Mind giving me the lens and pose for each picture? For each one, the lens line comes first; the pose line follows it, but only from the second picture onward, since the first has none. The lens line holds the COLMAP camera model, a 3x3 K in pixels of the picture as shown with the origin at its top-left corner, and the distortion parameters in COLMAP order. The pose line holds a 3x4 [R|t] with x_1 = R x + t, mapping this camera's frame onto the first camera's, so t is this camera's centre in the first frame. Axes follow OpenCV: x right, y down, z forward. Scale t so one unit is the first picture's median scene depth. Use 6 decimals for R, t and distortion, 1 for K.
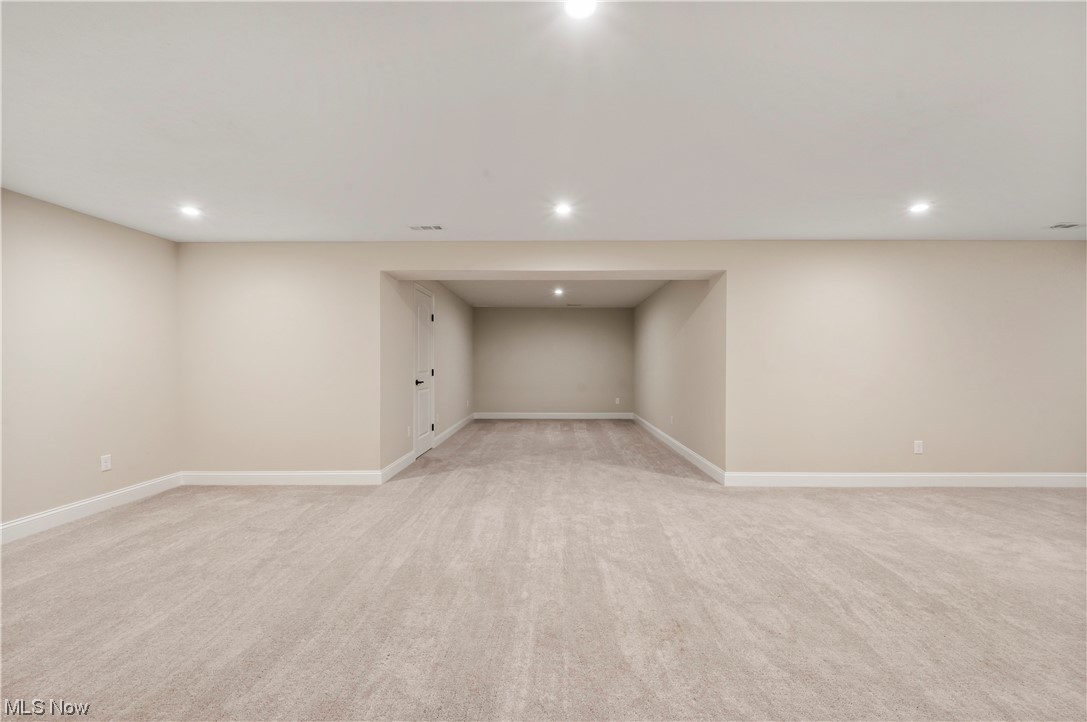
lens RADIAL K [[436.5, 0, 541.8], [0, 436.5, 360.9], [0, 0, 1]] dist [0.001938, -0.001082]
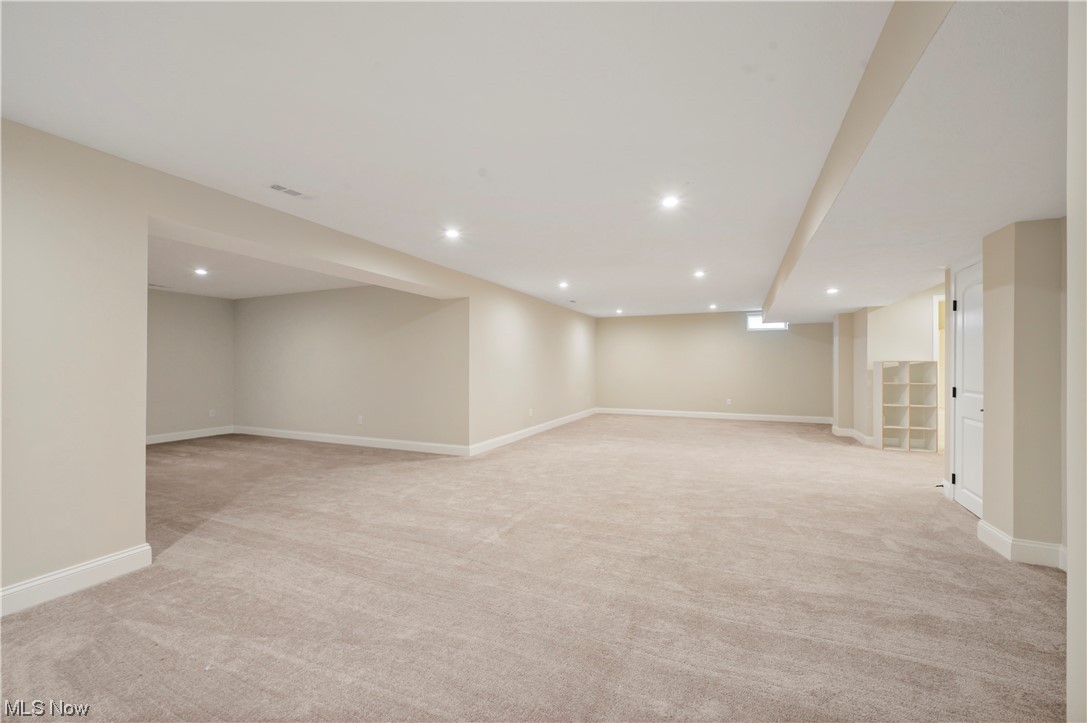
lens RADIAL K [[436.5, 0, 536.3], [0, 436.5, 364.1], [0, 0, 1]] dist [0.001938, -0.001082]
pose [[0.405356, -0.001001, 0.914159, -0.761764], [0.003337, 0.999994, -0.000385, 0.000051], [-0.914153, 0.003207, 0.405357, 0.264579]]
